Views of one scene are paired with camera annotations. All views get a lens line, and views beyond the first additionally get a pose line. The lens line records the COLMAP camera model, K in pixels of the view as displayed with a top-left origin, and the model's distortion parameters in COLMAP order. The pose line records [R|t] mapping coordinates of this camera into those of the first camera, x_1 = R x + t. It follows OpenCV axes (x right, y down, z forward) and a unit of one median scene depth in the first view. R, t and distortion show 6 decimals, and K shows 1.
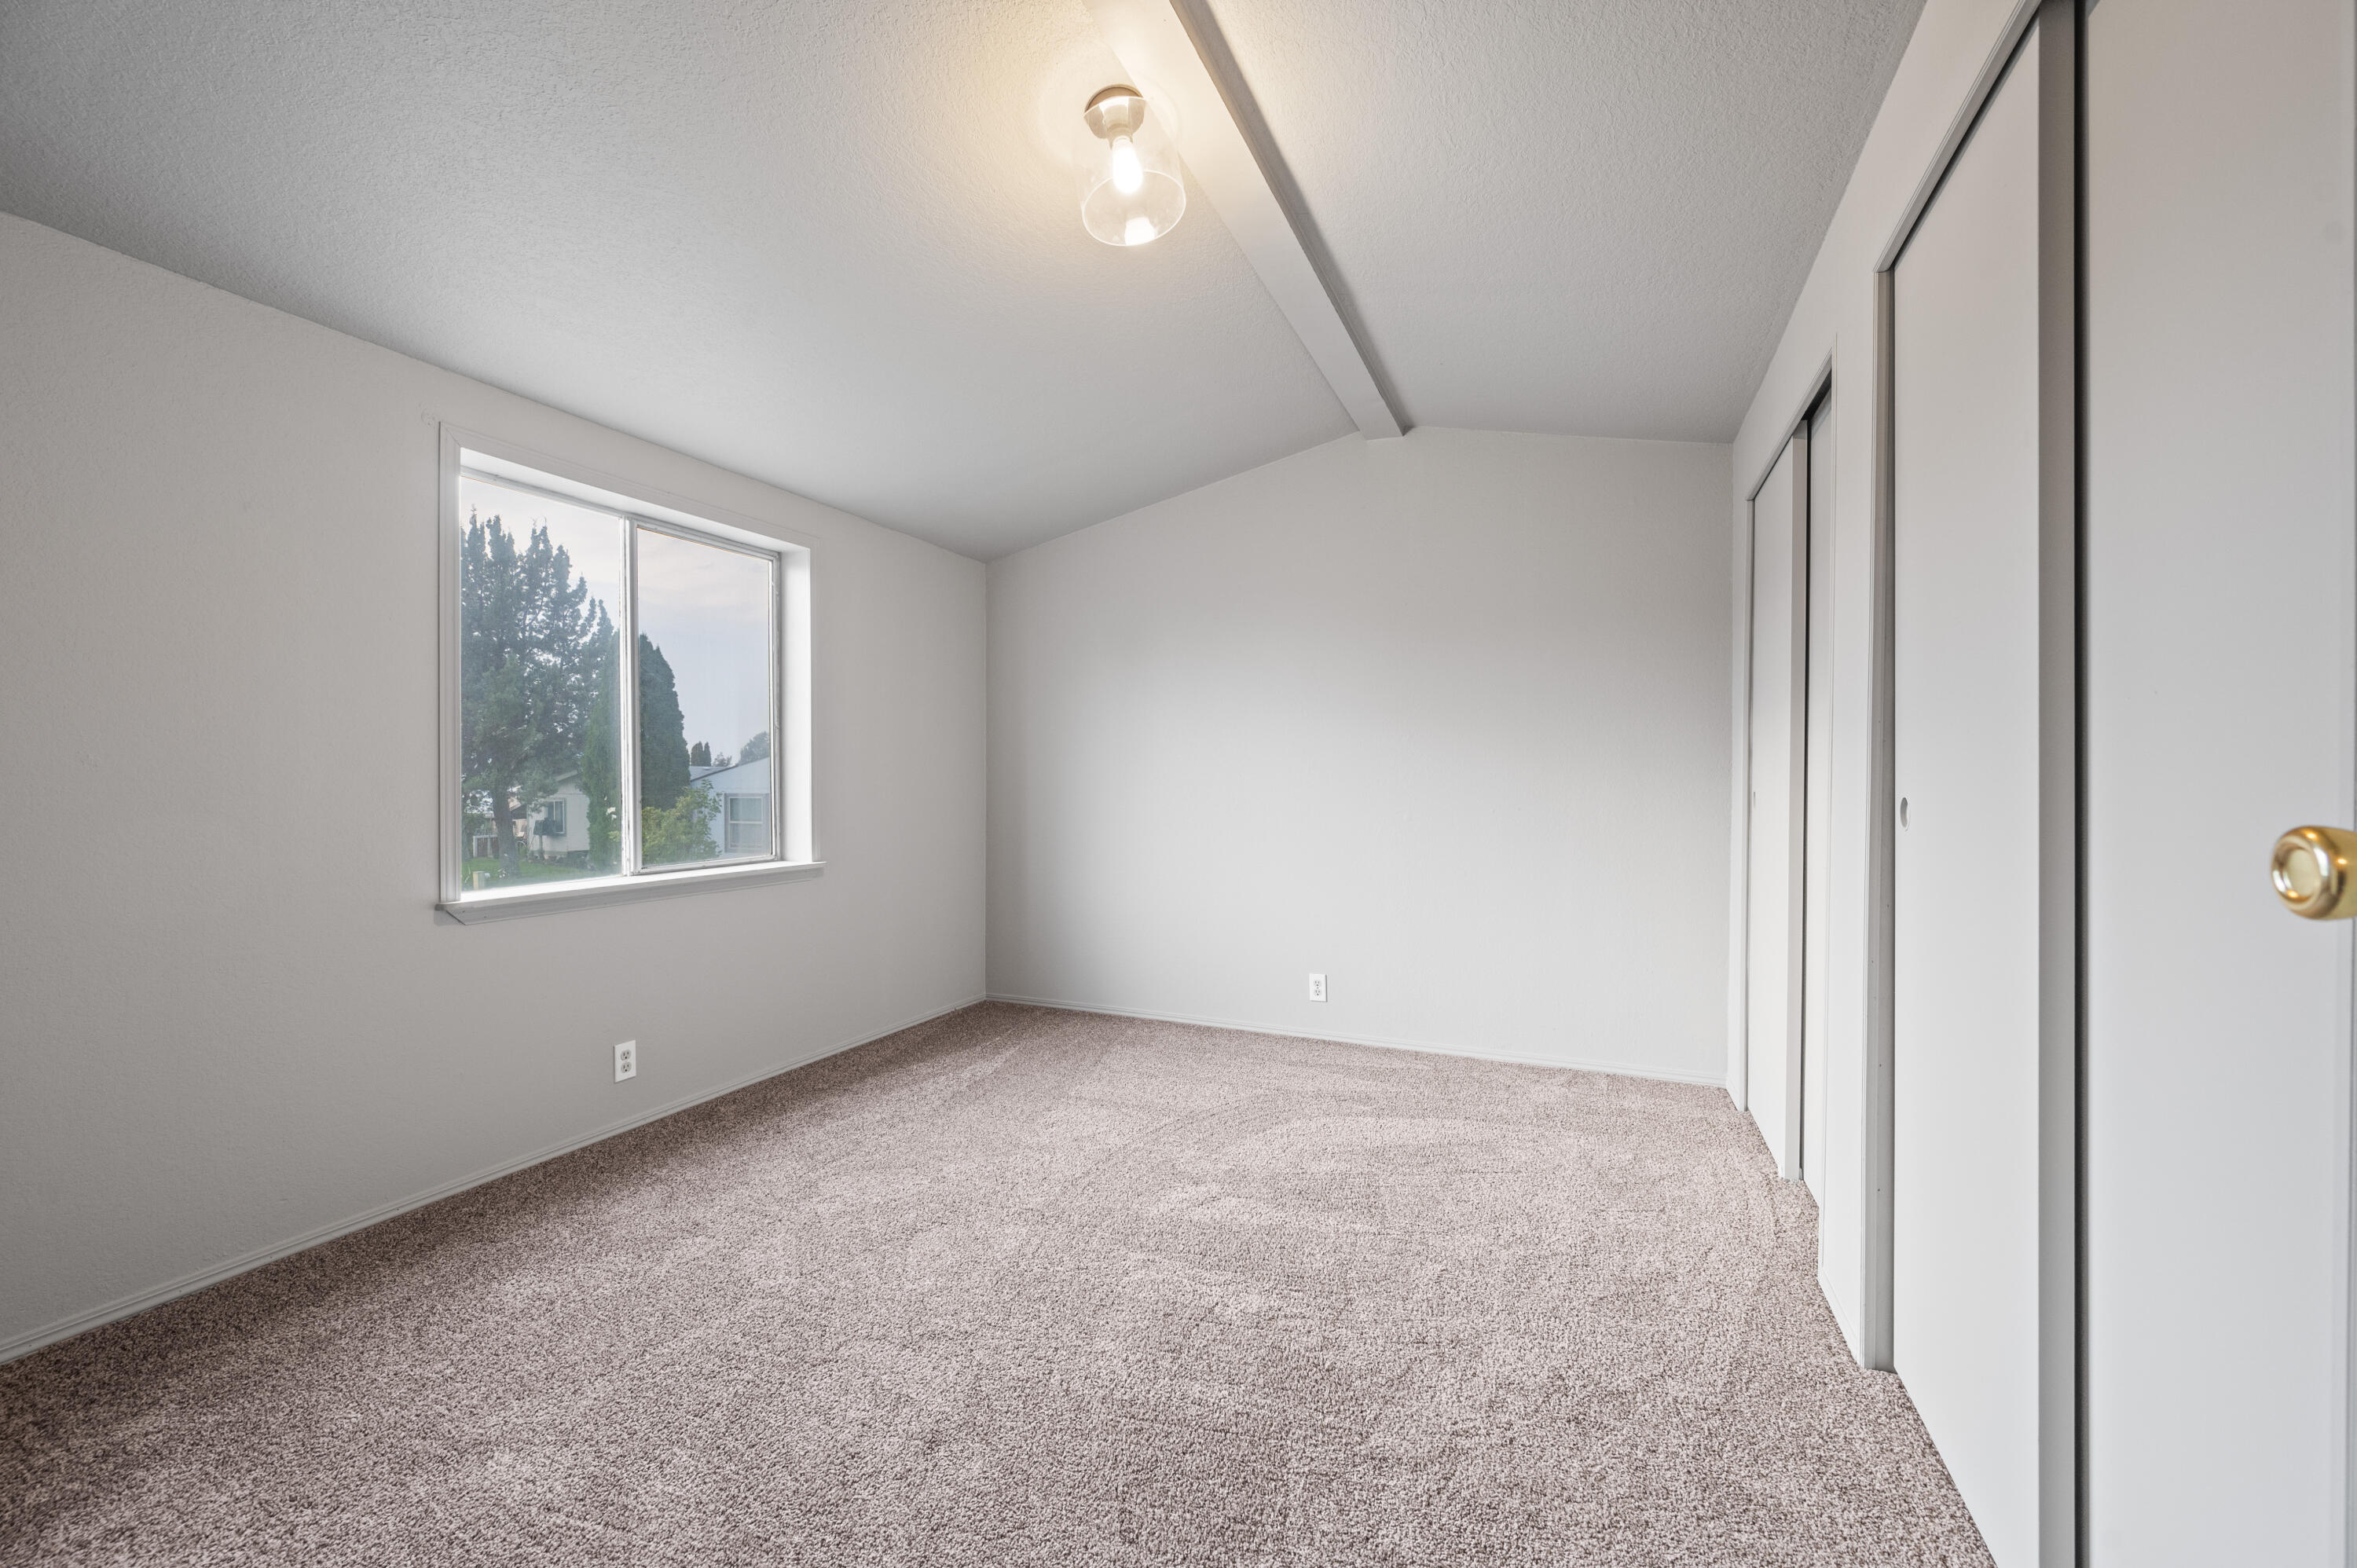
lens RADIAL K [[951.1, 0, 1173.1], [0, 951.1, 786.2], [0, 0, 1]] dist [-0.001950, -0.000109]
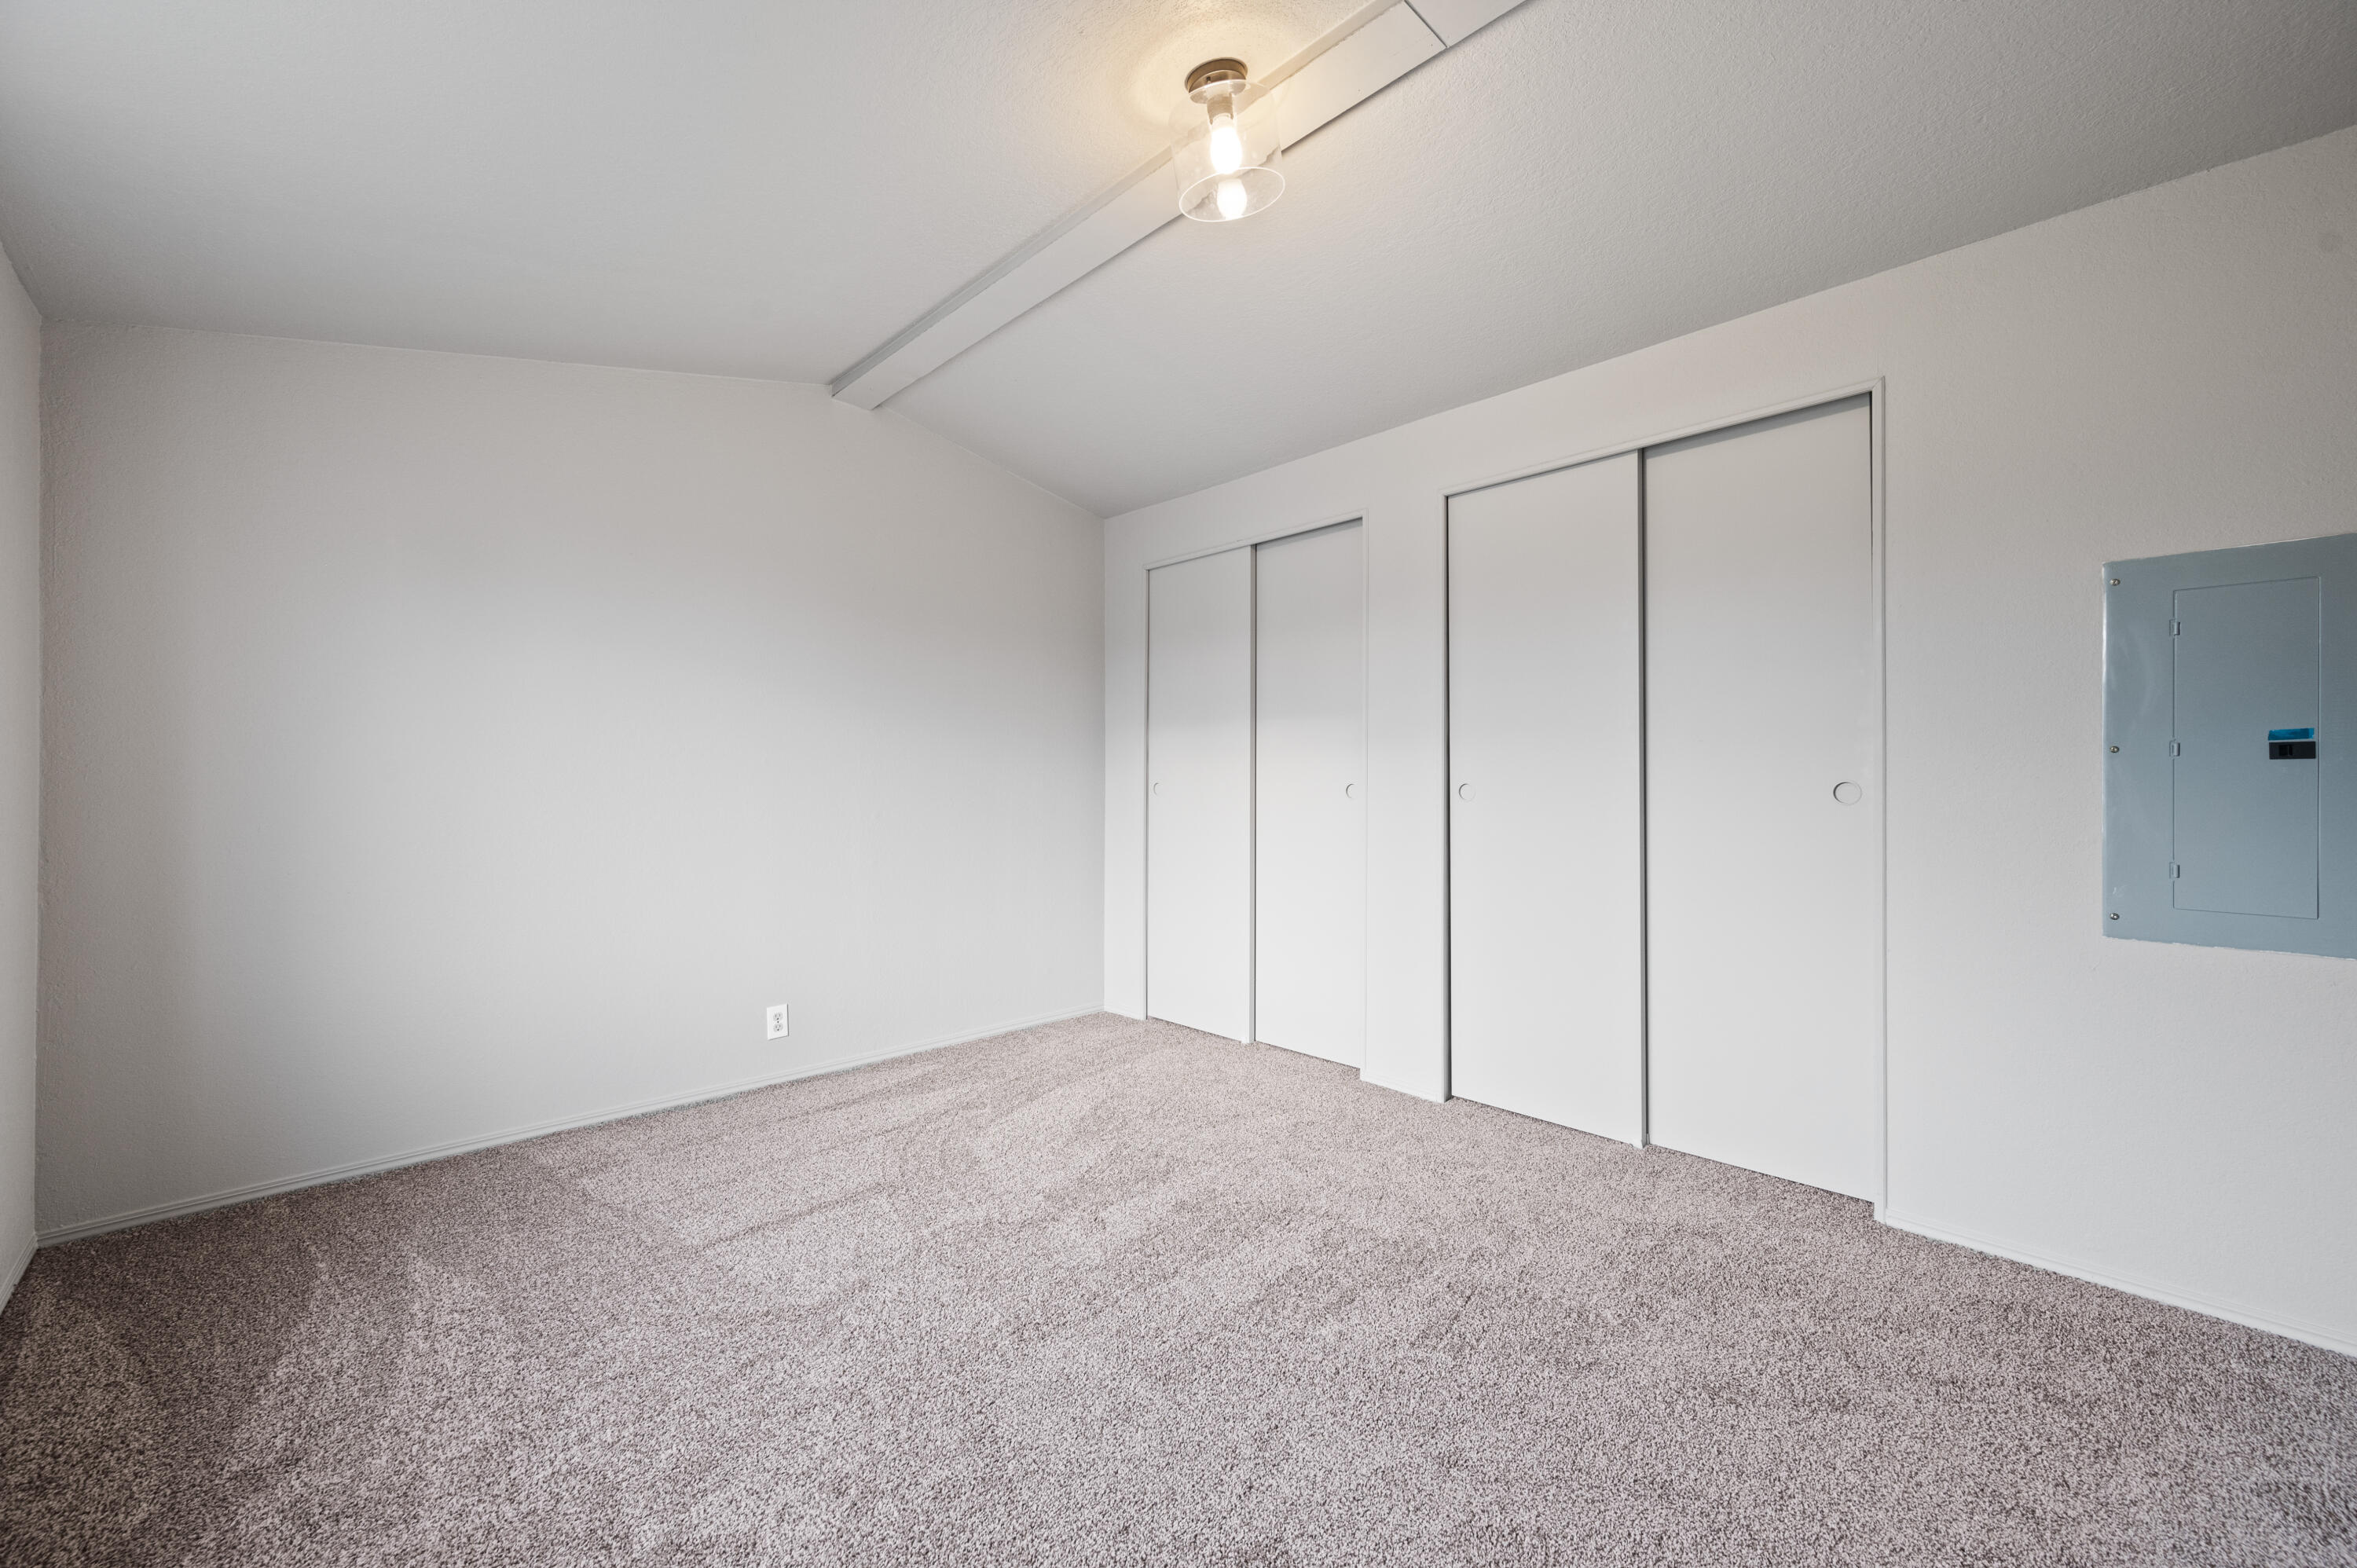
lens RADIAL K [[951.1, 0, 1172.9], [0, 951.1, 784.8], [0, 0, 1]] dist [-0.001950, -0.000109]
pose [[0.369577, -0.011274, 0.929132, -0.568566], [0.009364, 0.999921, 0.008409, -0.001541], [-0.929153, 0.005593, 0.369653, 0.416168]]
